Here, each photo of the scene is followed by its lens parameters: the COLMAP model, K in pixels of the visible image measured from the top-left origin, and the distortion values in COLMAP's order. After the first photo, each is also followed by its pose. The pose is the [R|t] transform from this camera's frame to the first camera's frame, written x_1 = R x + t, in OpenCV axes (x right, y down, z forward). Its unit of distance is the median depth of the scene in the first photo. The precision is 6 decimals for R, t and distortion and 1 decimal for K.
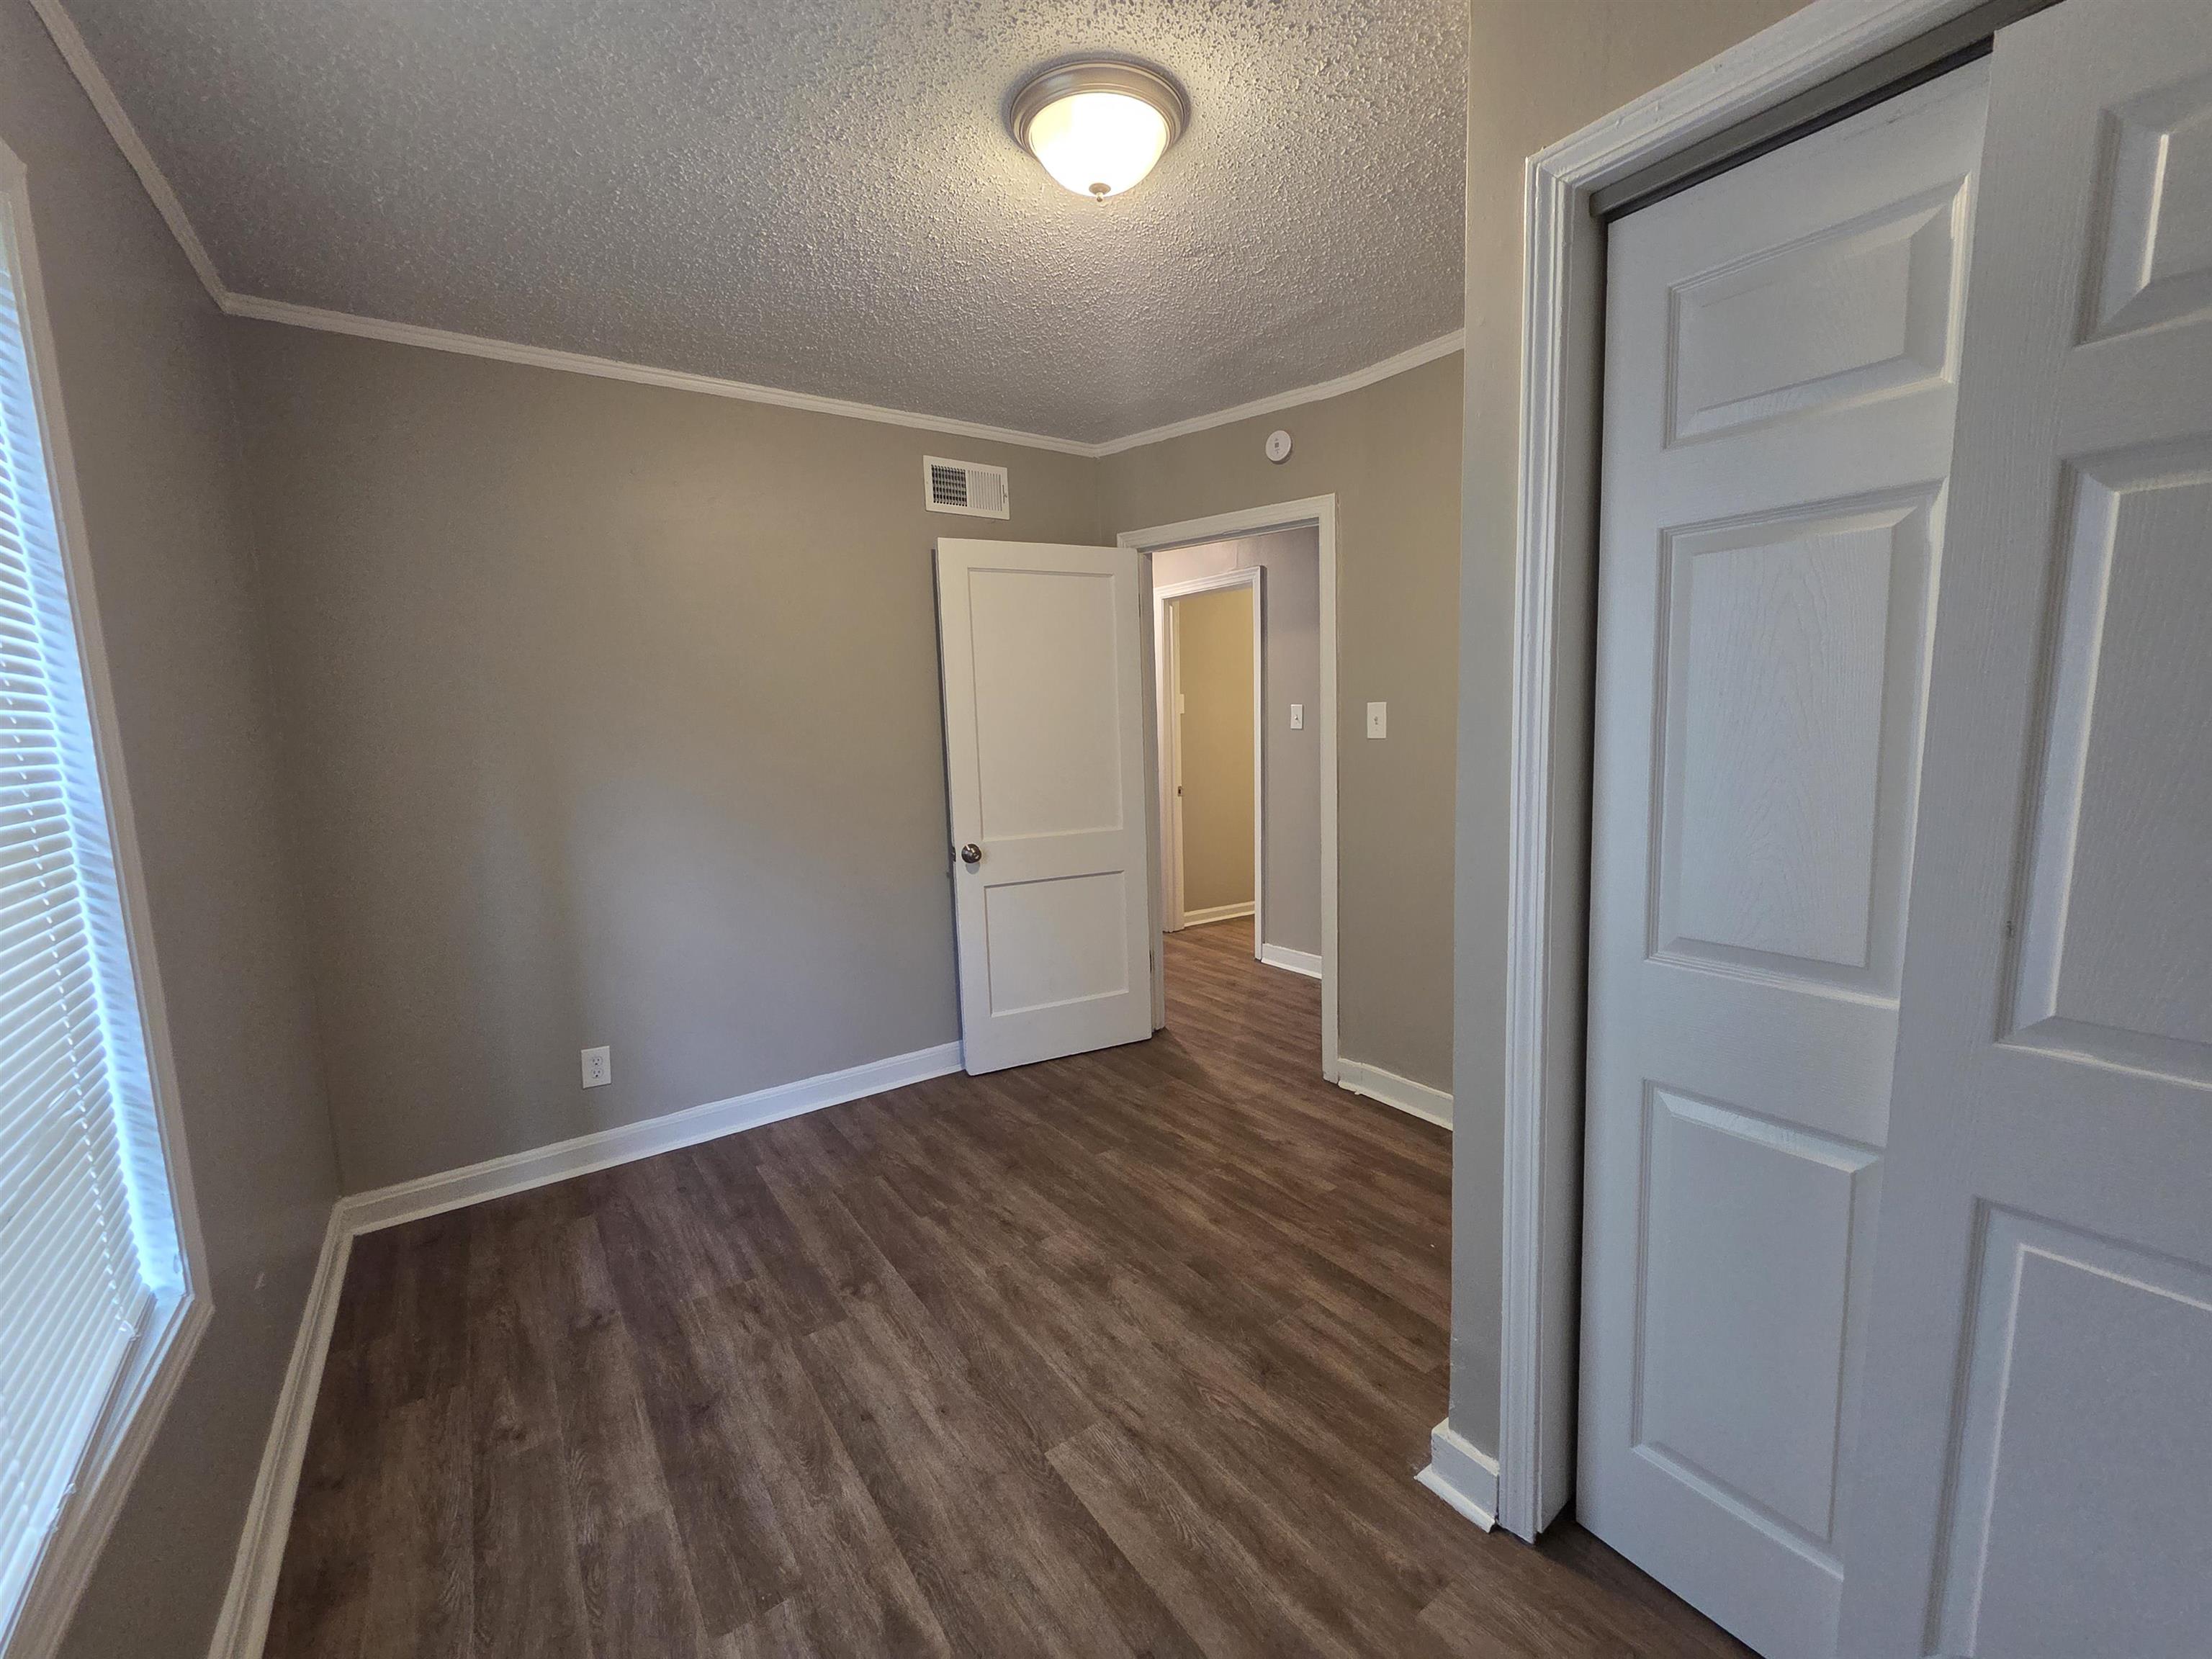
lens RADIAL K [[904.7, 0, 1120.8], [0, 904.7, 828.0], [0, 0, 1]] dist [0.000936, -0.003500]
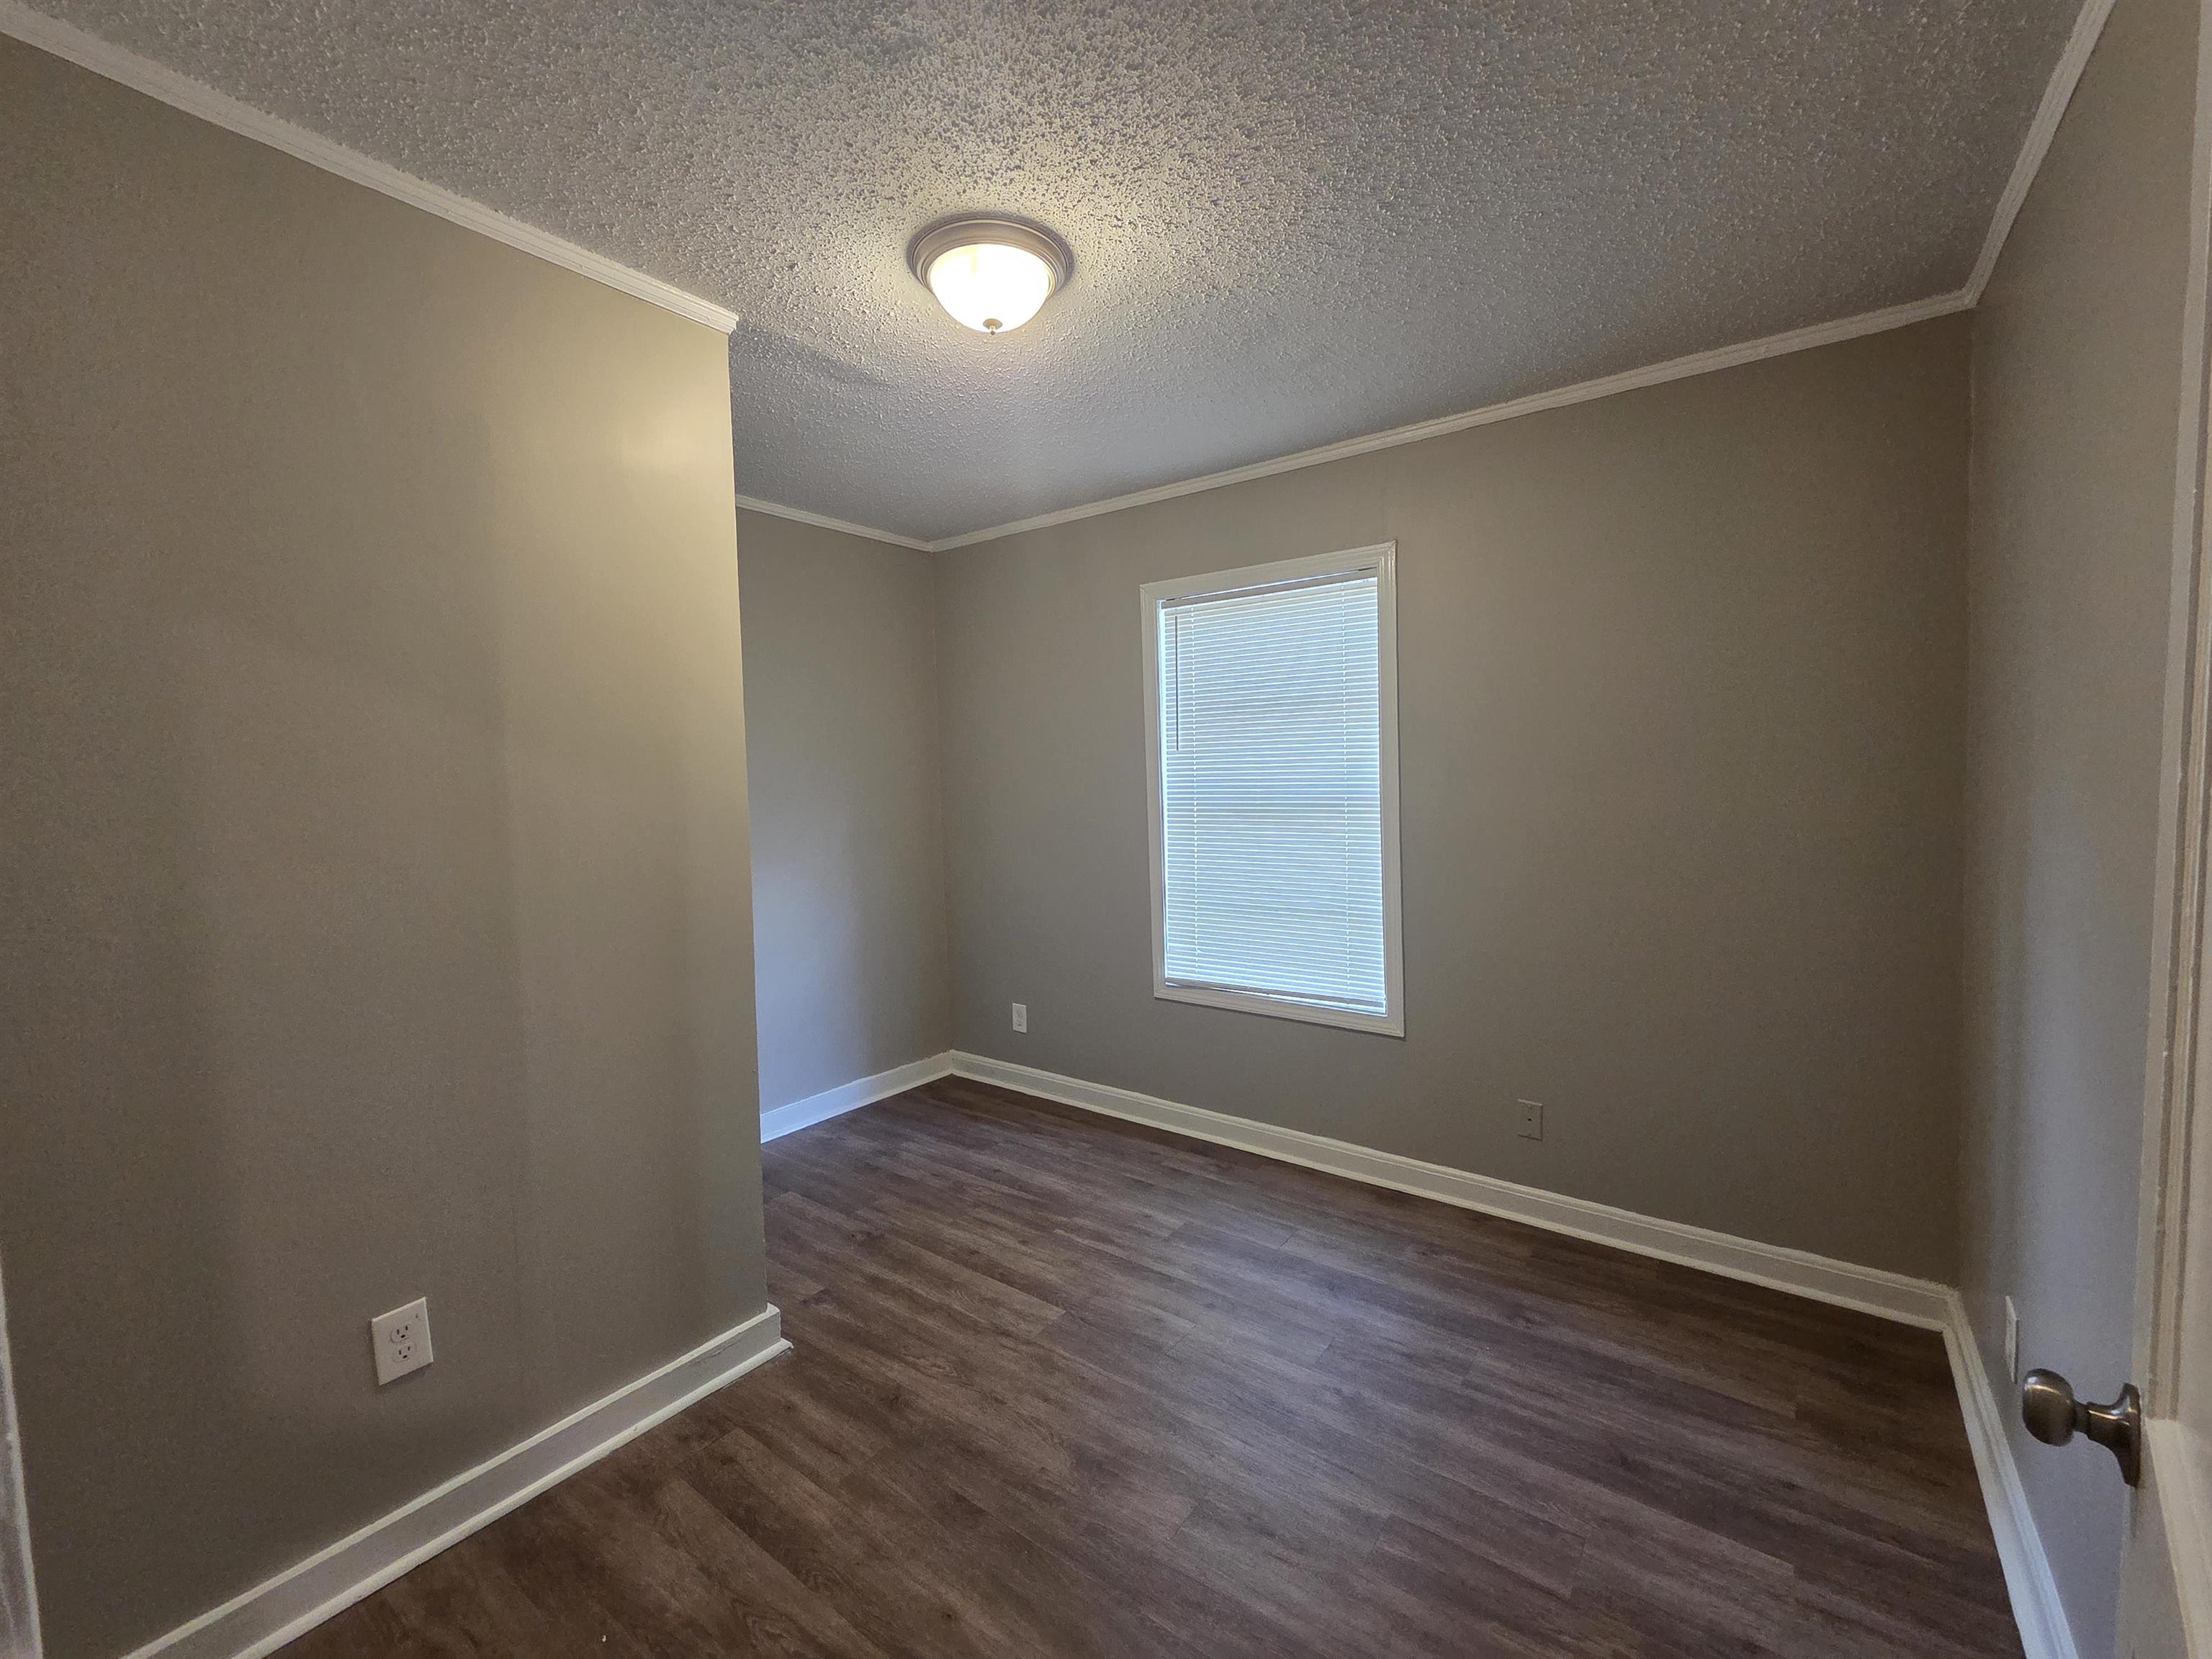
lens RADIAL K [[893.4, 0, 1127.6], [0, 893.4, 823.6], [0, 0, 1]] dist [-0.000215, -0.007008]
pose [[-0.947023, 0.066731, -0.314155, 0.185251], [0.006372, 0.981887, 0.189359, -0.269524], [0.321101, 0.177326, -0.930295, 1.949741]]
